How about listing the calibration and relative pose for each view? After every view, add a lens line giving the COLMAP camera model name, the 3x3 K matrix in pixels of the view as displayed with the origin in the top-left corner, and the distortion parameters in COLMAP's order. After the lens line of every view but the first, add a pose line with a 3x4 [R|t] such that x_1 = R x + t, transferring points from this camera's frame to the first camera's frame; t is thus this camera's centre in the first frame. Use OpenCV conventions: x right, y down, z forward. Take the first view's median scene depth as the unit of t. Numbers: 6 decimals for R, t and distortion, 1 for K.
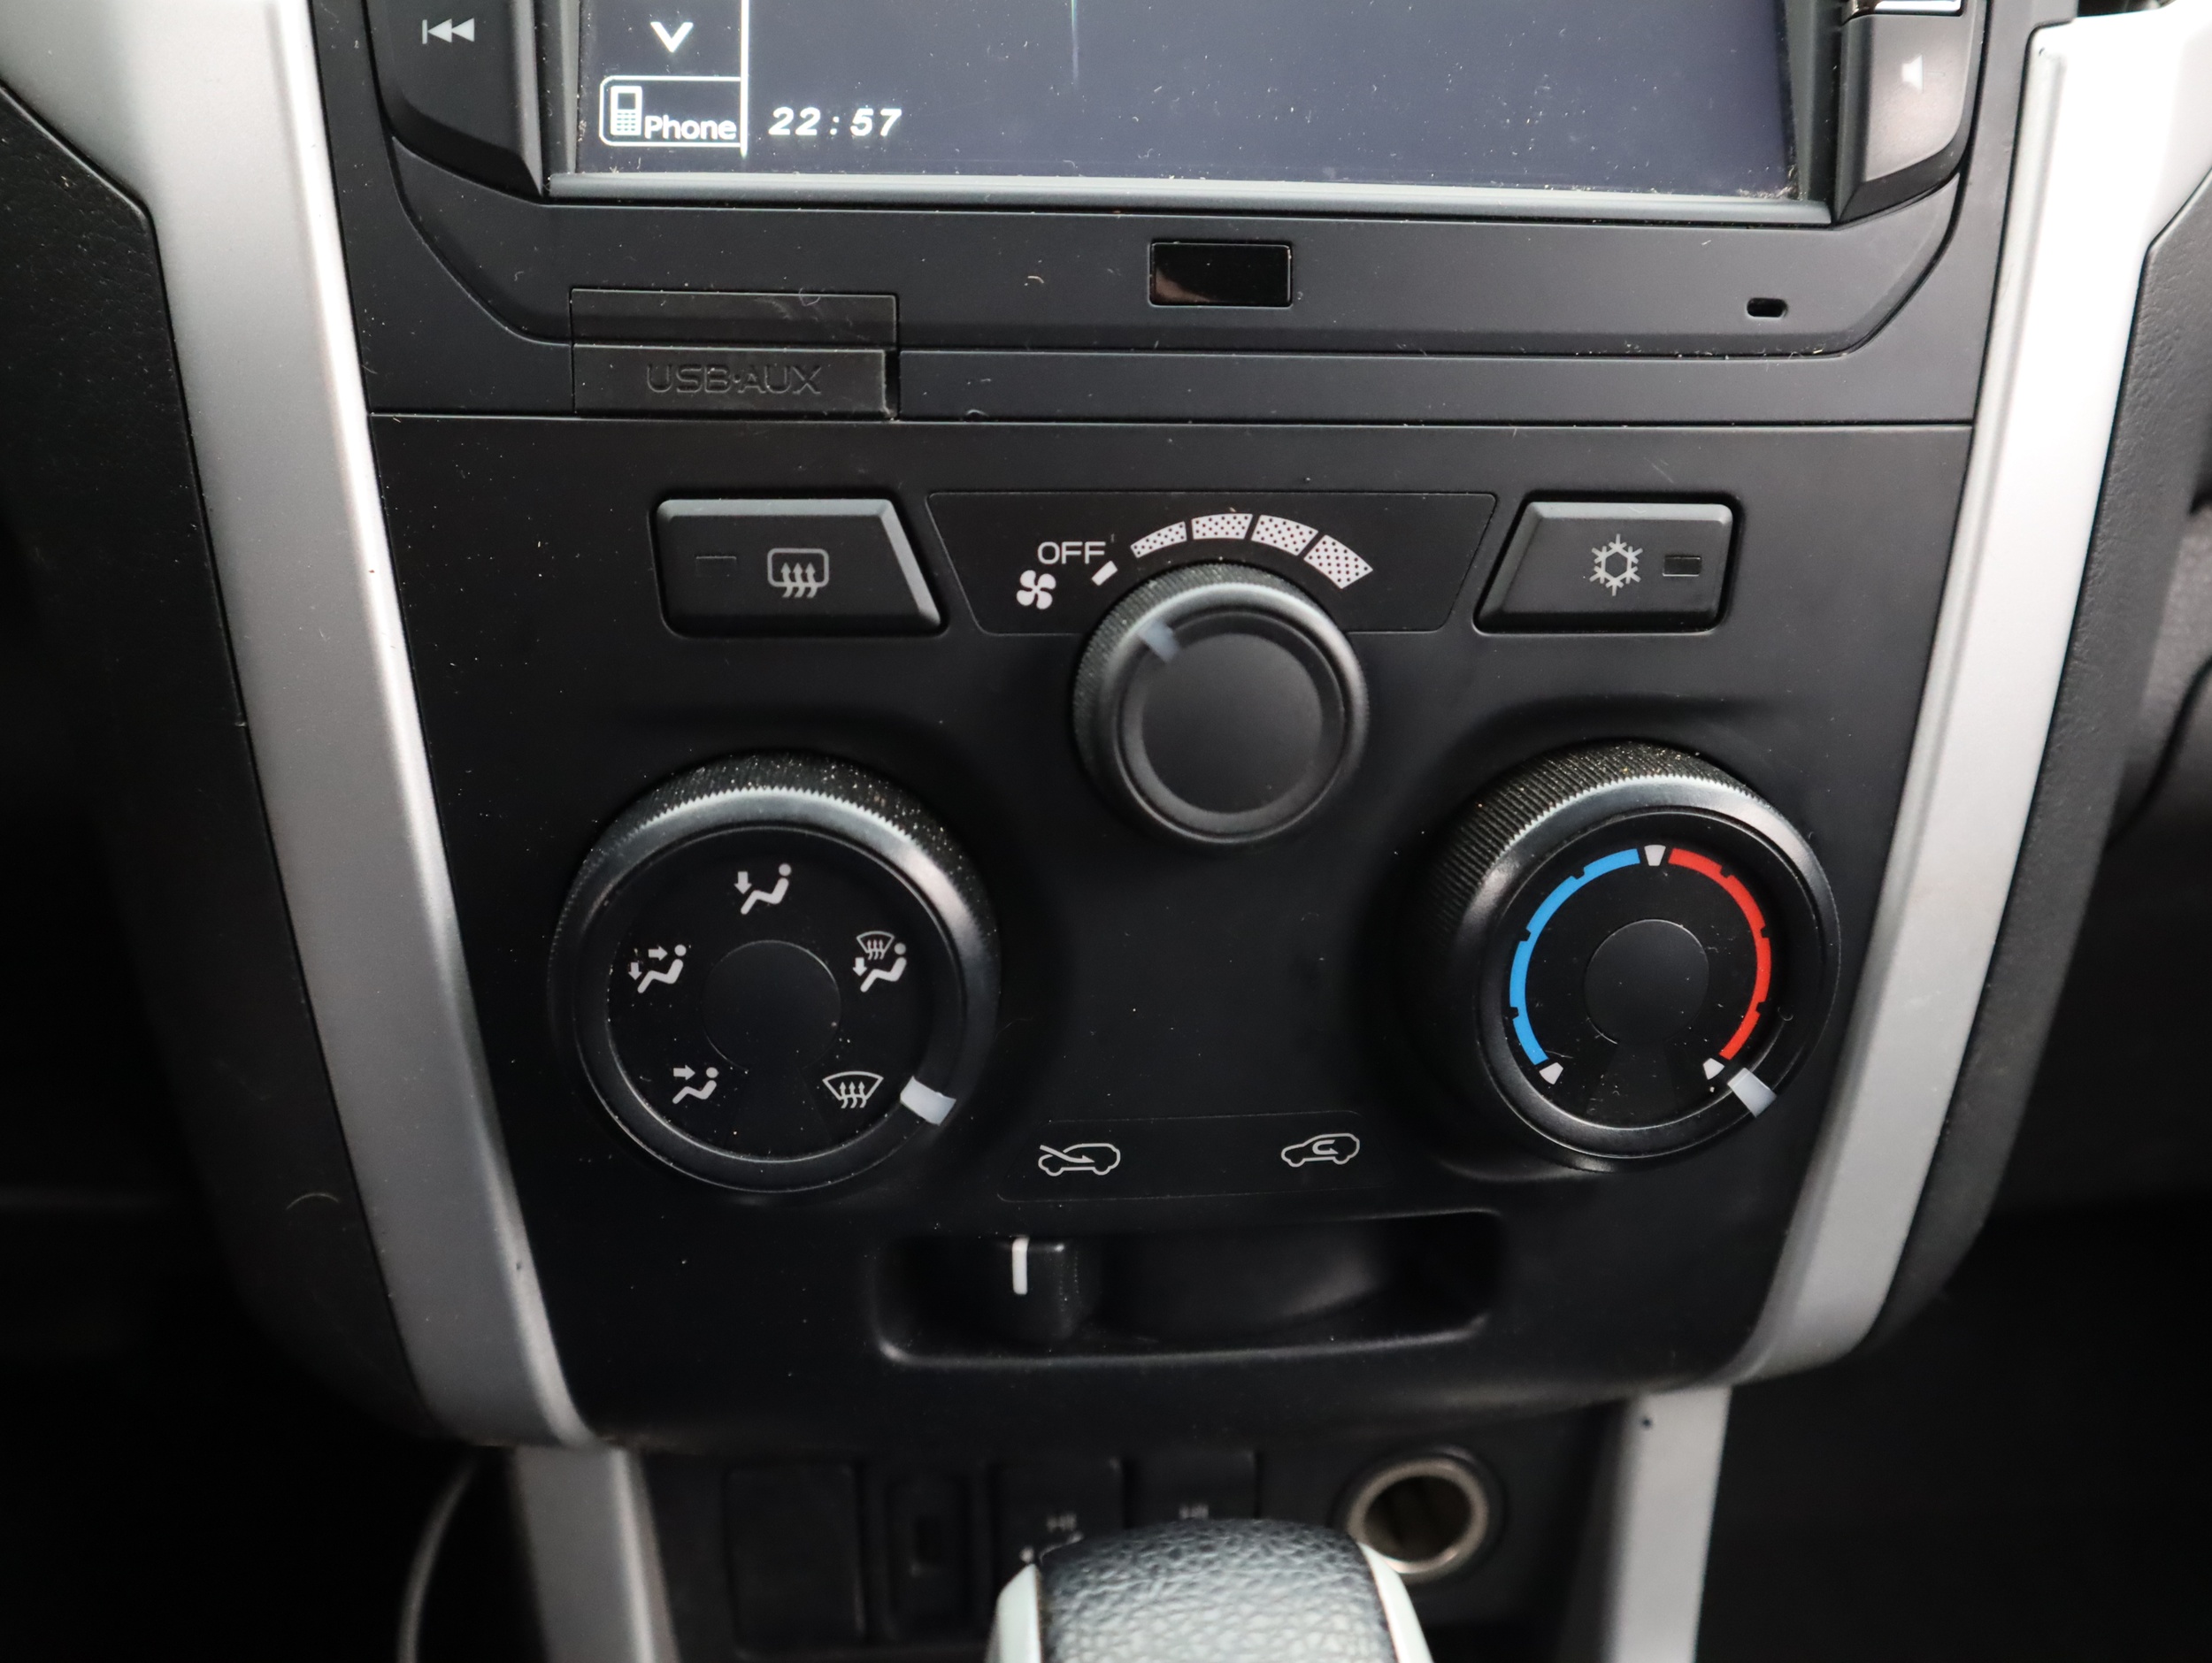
lens RADIAL K [[1714.5, 0, 1184.0], [0, 1714.5, 829.8], [0, 0, 1]] dist [-0.110520, 0.086303]
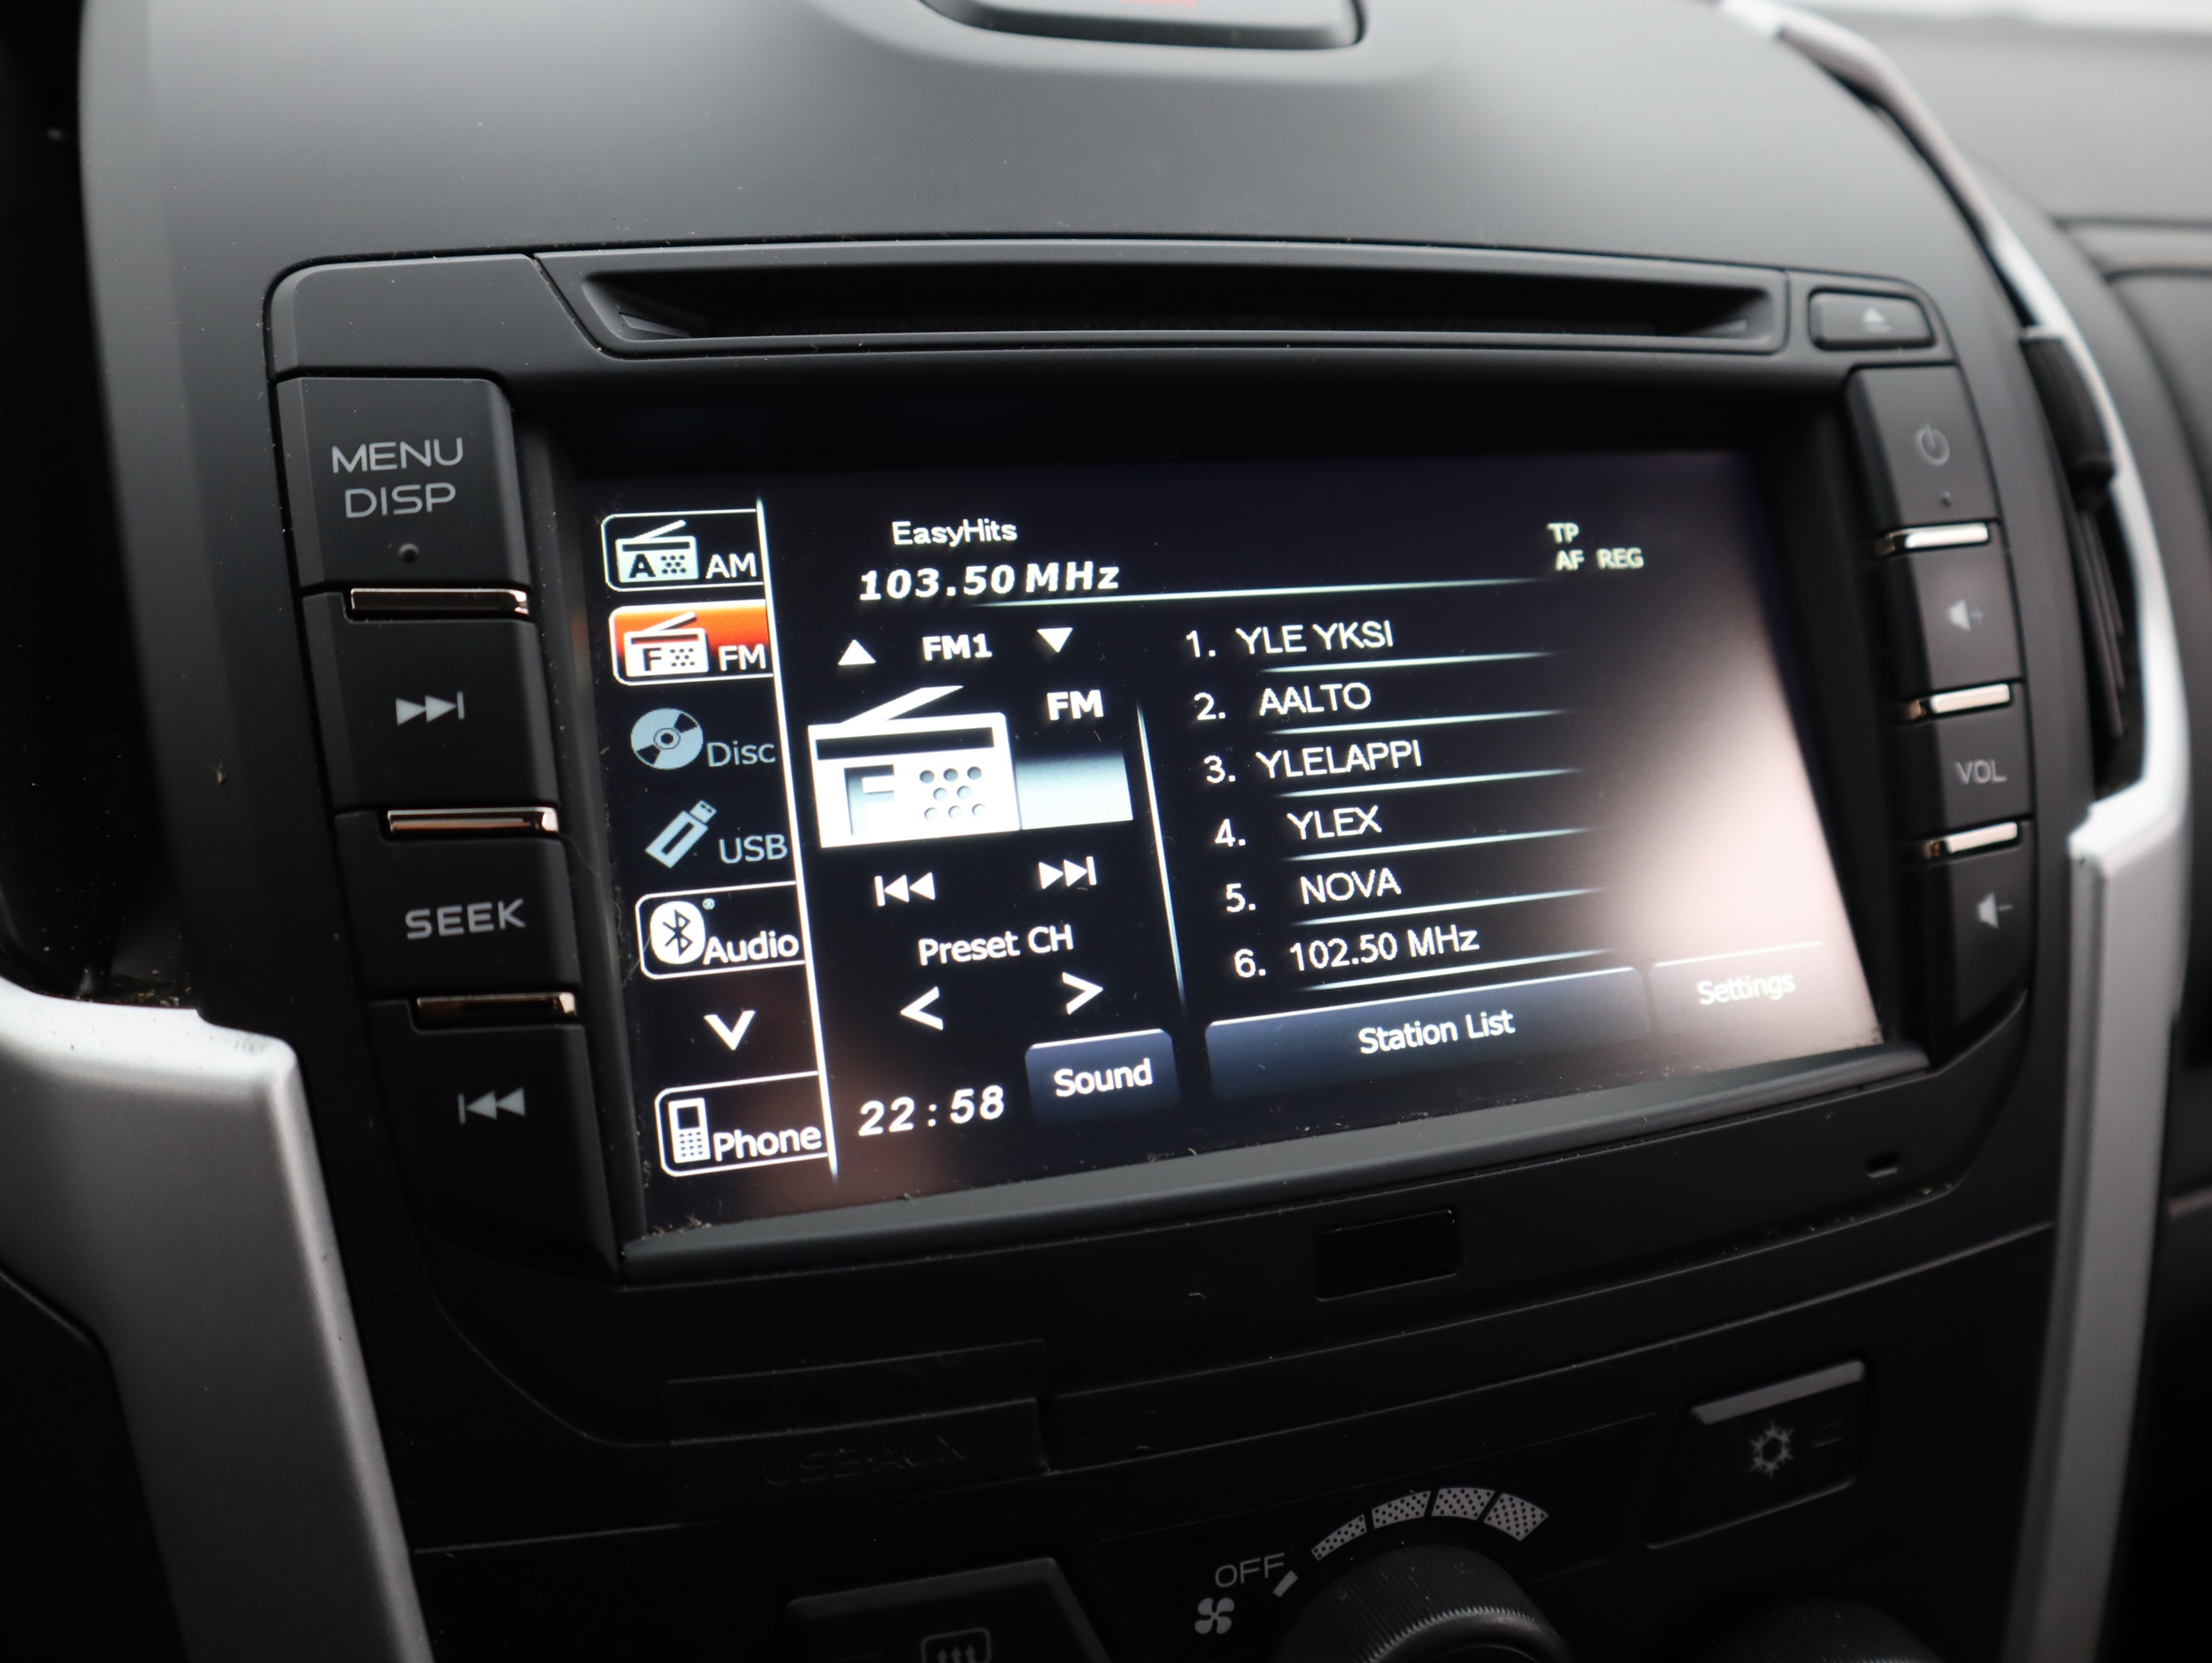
lens RADIAL K [[1714.5, 0, 1184.0], [0, 1714.5, 829.8], [0, 0, 1]] dist [-0.110520, 0.086303]
pose [[0.976766, -0.083336, 0.197444, -0.243245], [0.102601, 0.990695, -0.089425, -0.474819], [-0.188154, 0.107605, 0.976227, 0.093172]]
